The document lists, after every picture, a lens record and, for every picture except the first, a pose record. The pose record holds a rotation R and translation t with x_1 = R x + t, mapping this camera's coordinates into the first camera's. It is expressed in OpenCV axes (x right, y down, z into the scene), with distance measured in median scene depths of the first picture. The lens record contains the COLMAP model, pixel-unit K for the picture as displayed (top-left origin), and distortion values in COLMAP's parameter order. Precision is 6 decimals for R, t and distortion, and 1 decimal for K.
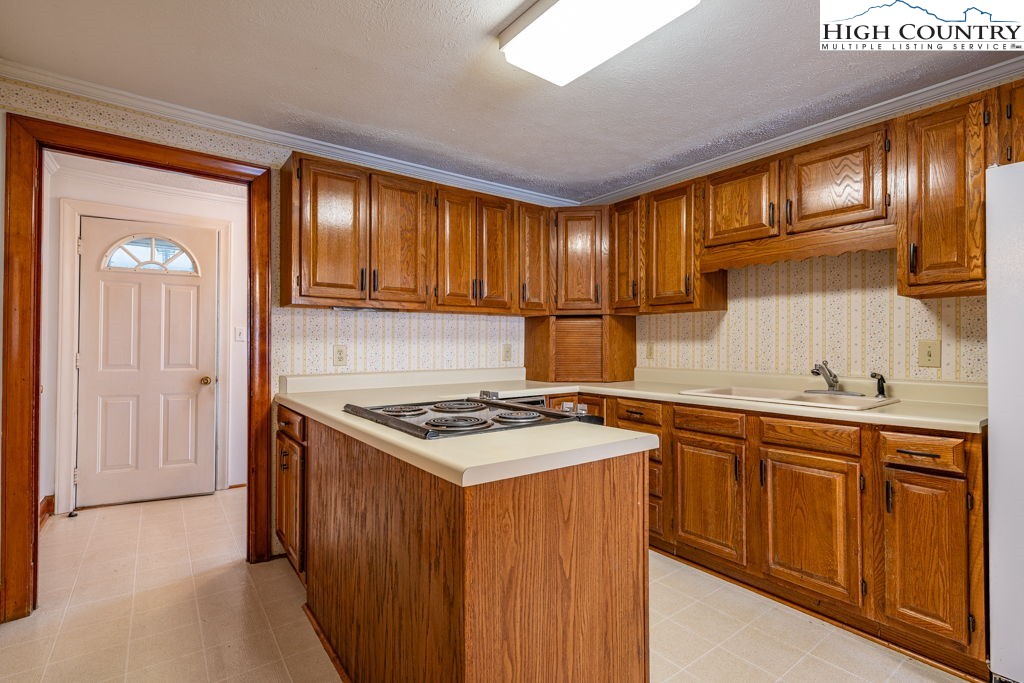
lens RADIAL K [[491.7, 0, 512.0], [0, 491.7, 341.5], [0, 0, 1]] dist [-0.000635, 0.000017]
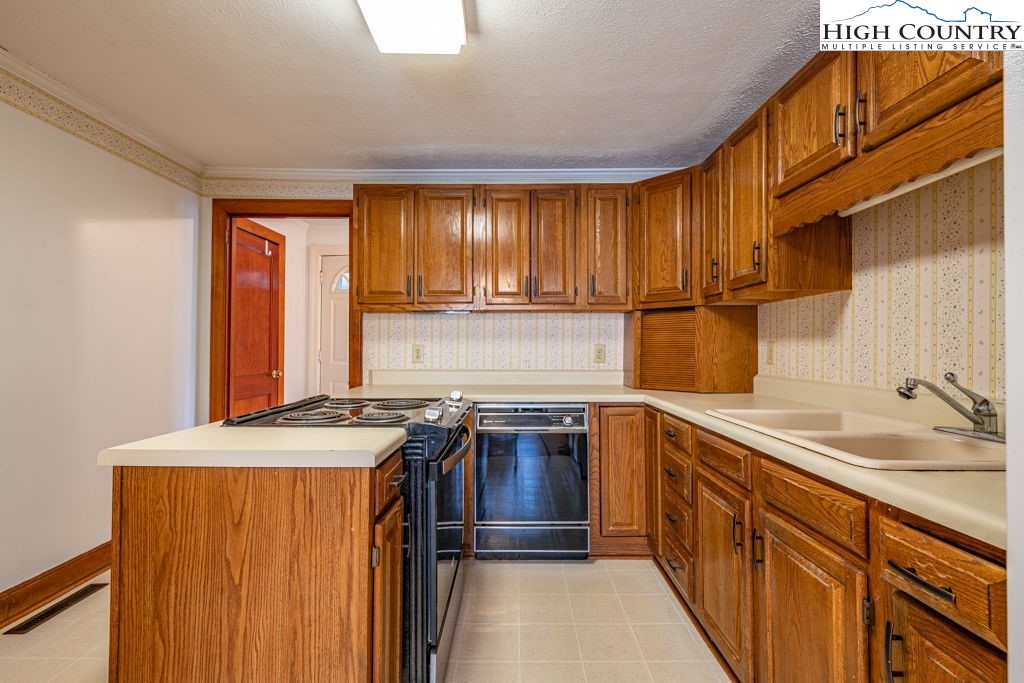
lens RADIAL K [[476.3, 0, 512.0], [0, 476.3, 341.5], [0, 0, 1]] dist [0.000569, 0.000140]
pose [[0.792545, -0.005003, -0.609793, 0.524399], [0.002146, 0.999983, -0.005416, 0.006539], [0.609810, 0.002984, 0.792542, 0.278879]]
